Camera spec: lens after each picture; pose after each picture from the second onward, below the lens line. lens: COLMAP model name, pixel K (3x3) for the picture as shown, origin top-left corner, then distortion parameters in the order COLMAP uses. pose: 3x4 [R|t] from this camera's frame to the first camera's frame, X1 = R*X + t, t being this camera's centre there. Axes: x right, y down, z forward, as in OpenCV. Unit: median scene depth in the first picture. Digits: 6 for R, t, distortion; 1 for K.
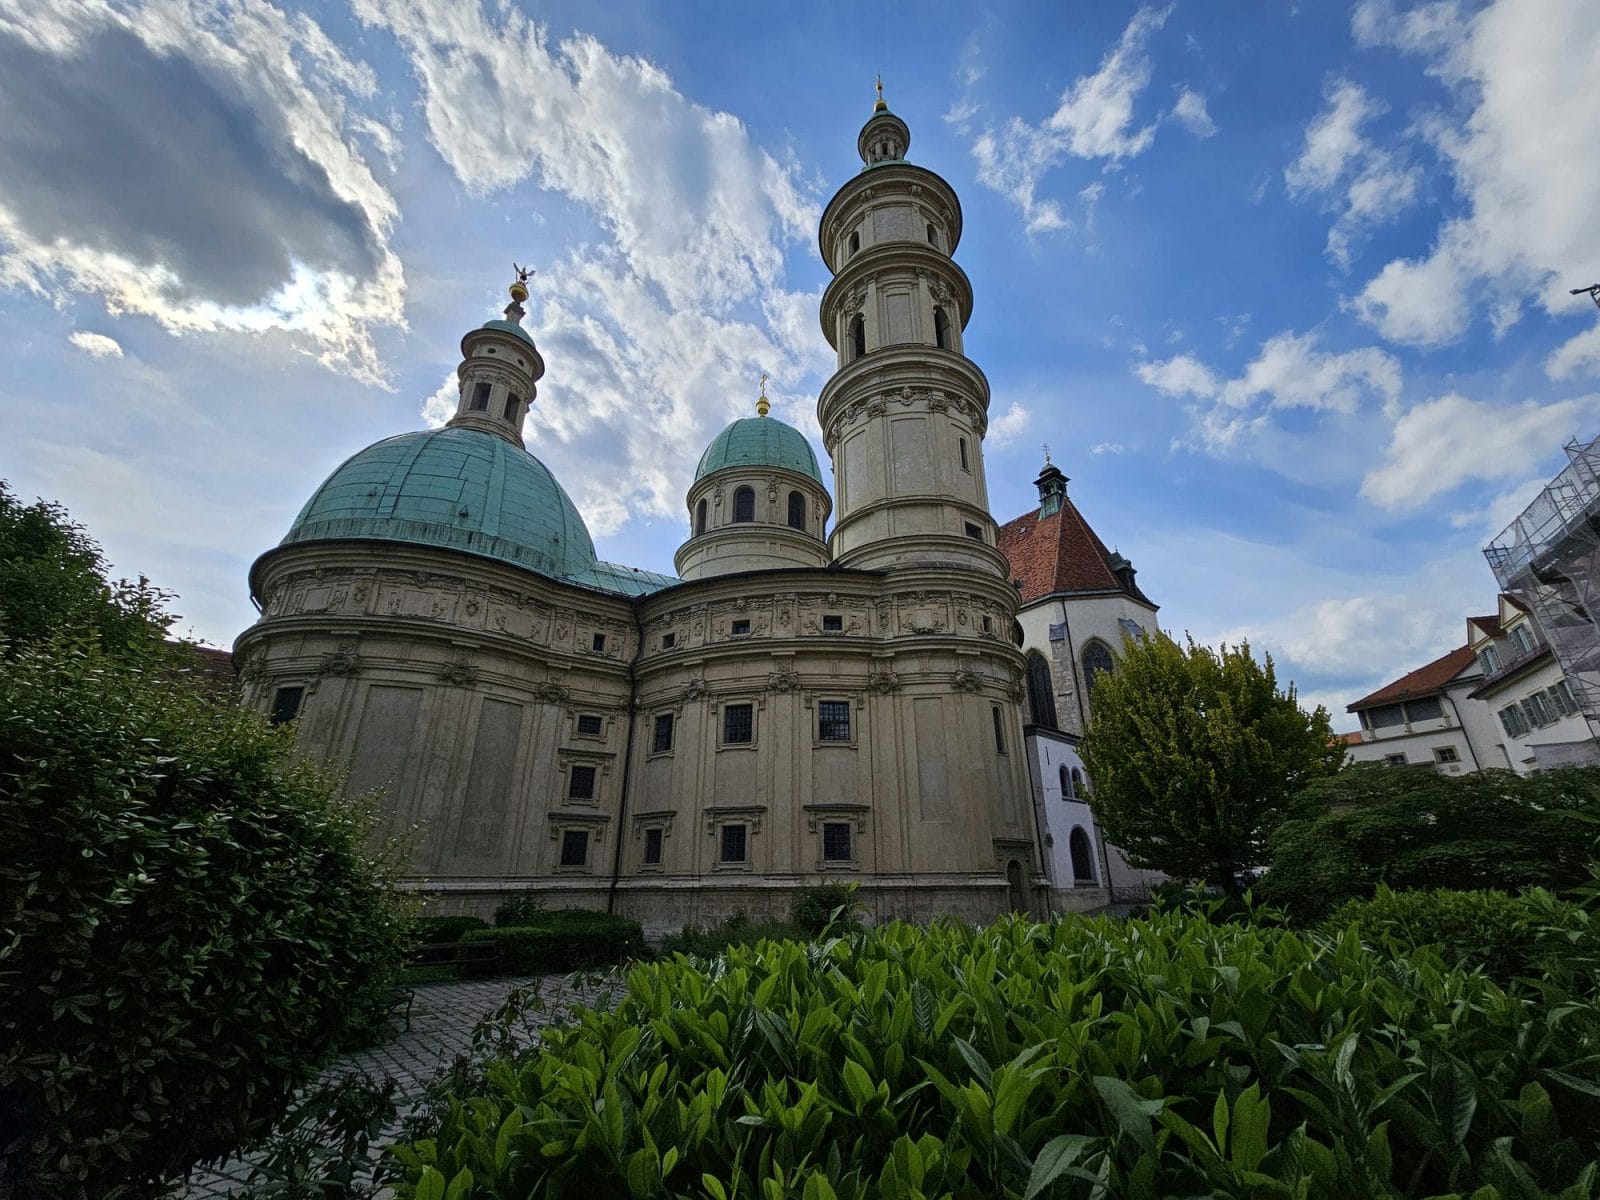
lens RADIAL K [[657.4, 0, 800.0], [0, 657.4, 600.0], [0, 0, 1]] dist [-0.001499, 0.000020]
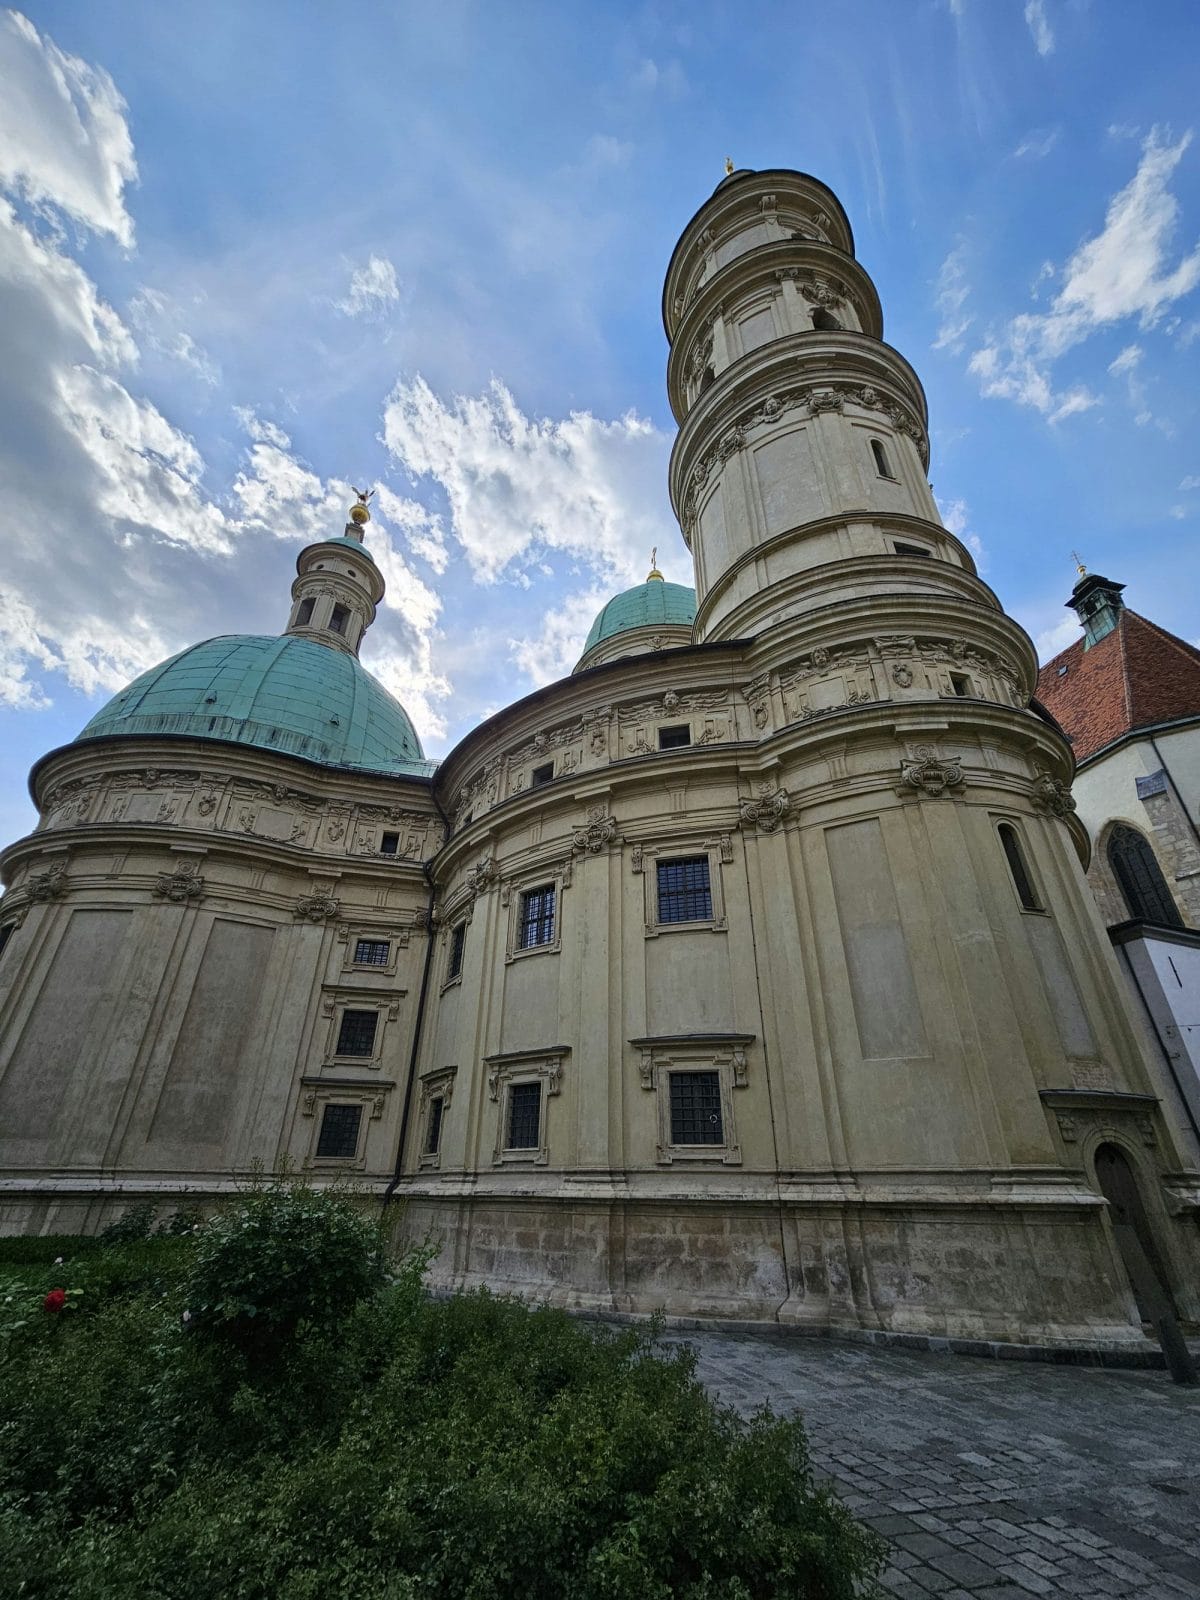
lens RADIAL K [[657.4, 0, 596.5], [0, 657.4, 819.7], [0, 0, 1]] dist [-0.001499, 0.000020]
pose [[0.932820, -0.163685, -0.321020, 0.168035], [0.127314, 0.983128, -0.131339, 0.183735], [0.337102, 0.081645, 0.937921, 0.424416]]
